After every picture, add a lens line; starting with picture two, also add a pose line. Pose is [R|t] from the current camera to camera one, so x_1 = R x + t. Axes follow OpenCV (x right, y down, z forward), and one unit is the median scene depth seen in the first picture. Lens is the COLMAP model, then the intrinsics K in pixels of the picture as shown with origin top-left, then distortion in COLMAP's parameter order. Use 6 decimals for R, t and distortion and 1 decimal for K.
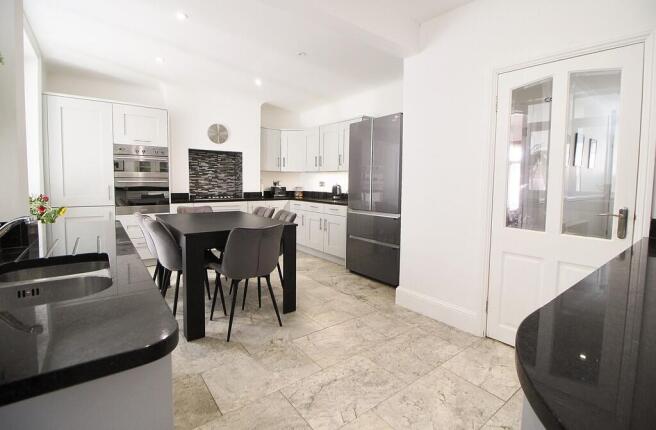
lens RADIAL K [[310.6, 0, 329.4], [0, 310.6, 207.8], [0, 0, 1]] dist [-0.003486, -0.000604]
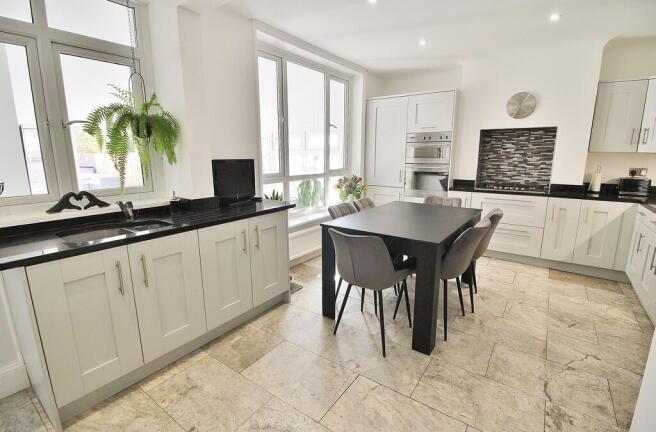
lens RADIAL K [[307.2, 0, 328.0], [0, 307.2, 216.0], [0, 0, 1]] dist [-0.015274, -0.000669]
pose [[0.285606, 0.176602, -0.941935, 0.277891], [-0.073451, 0.984017, 0.162221, -0.058644], [0.955528, 0.022854, 0.294013, 0.340619]]
